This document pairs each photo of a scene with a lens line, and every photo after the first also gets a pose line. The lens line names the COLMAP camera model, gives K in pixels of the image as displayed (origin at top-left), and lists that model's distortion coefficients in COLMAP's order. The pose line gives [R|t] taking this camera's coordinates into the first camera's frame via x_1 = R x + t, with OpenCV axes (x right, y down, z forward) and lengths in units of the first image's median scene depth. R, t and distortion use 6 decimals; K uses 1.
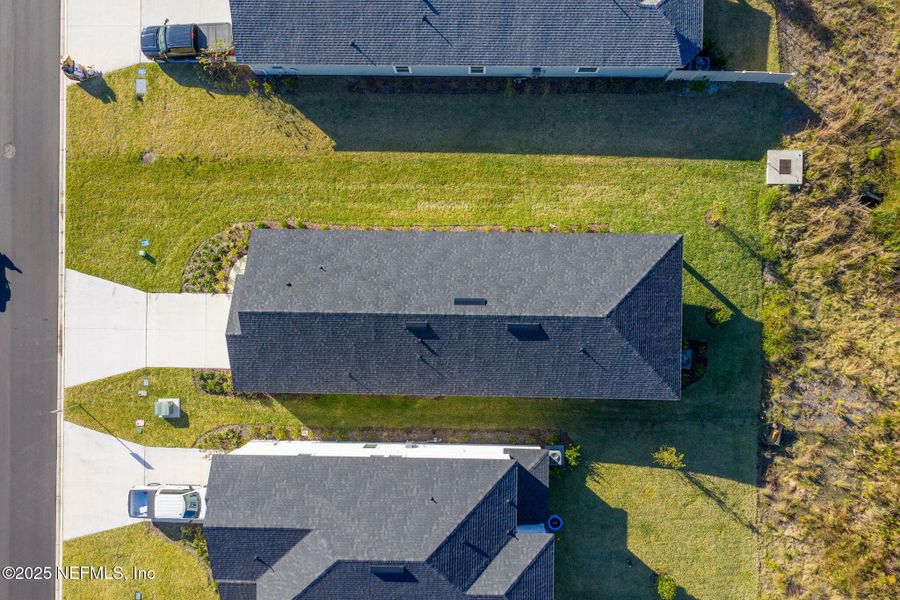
lens RADIAL K [[746.3, 0, 453.5], [0, 746.3, 304.3], [0, 0, 1]] dist [0.014129, -0.014442]
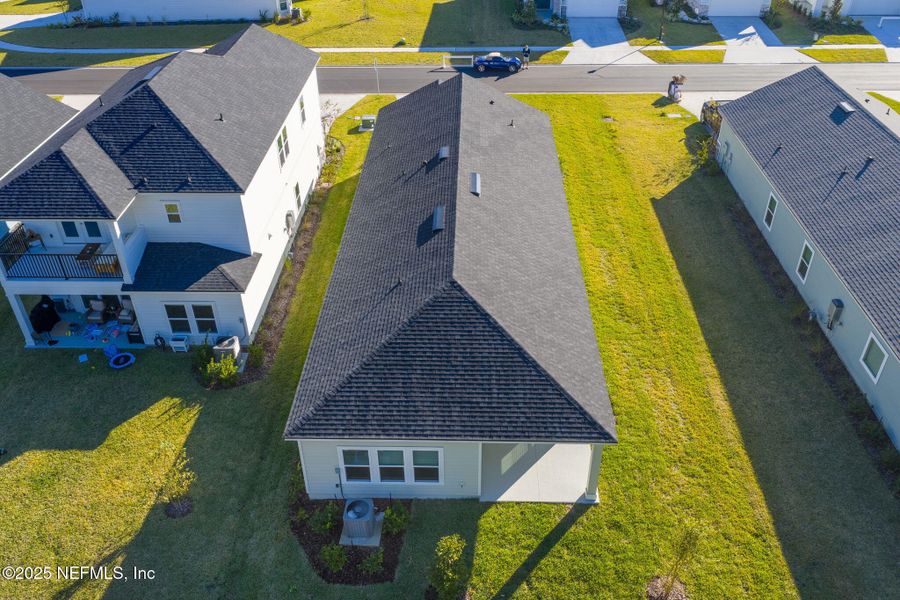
lens RADIAL K [[746.3, 0, 453.5], [0, 746.3, 304.3], [0, 0, 1]] dist [0.014129, -0.014442]
pose [[-0.010291, 0.599846, -0.800049, 0.602042], [-0.999915, 0.000191, 0.013005, 0.007550], [0.007954, 0.800115, 0.599793, 0.587841]]
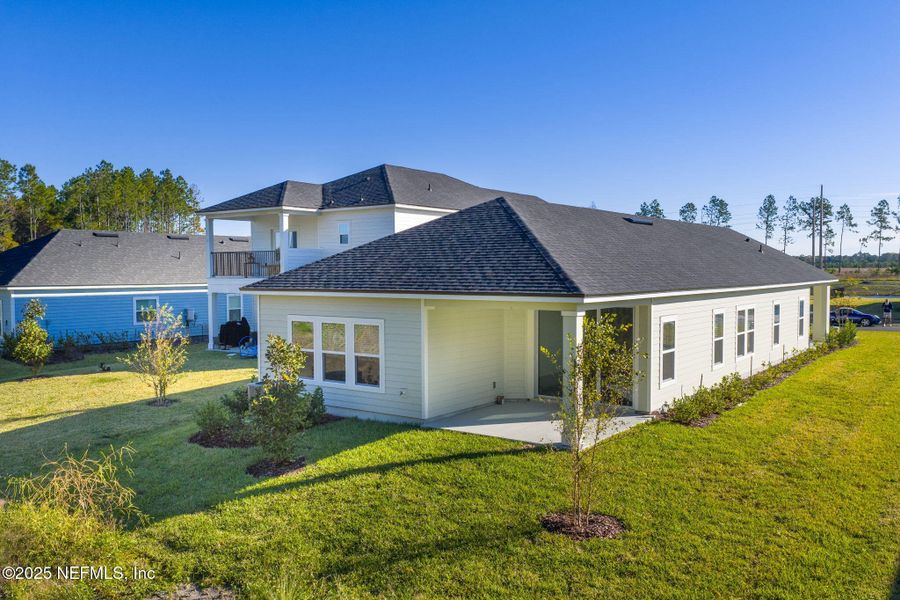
lens RADIAL K [[746.3, 0, 453.5], [0, 746.3, 304.3], [0, 0, 1]] dist [0.014129, -0.014442]
pose [[-0.582050, 0.067812, -0.810320, 0.543907], [-0.812868, -0.022159, 0.582026, -0.211782], [0.021512, 0.997452, 0.068020, 0.914166]]
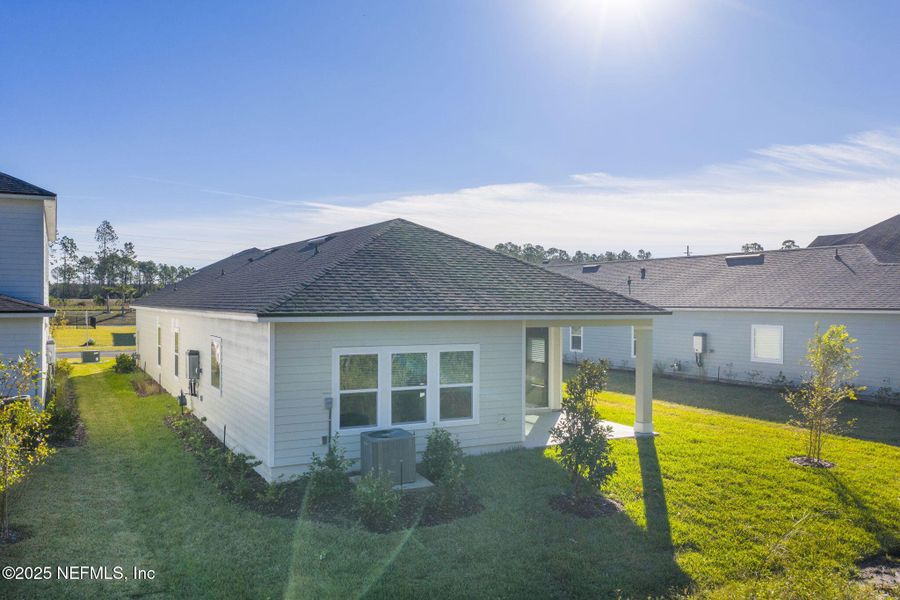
lens RADIAL K [[746.3, 0, 453.5], [0, 746.3, 304.3], [0, 0, 1]] dist [0.014129, -0.014442]
pose [[0.482841, 0.033613, -0.875062, 0.559023], [-0.875534, -0.001399, -0.483155, 0.189160], [-0.017465, 0.999434, 0.028754, 0.917905]]
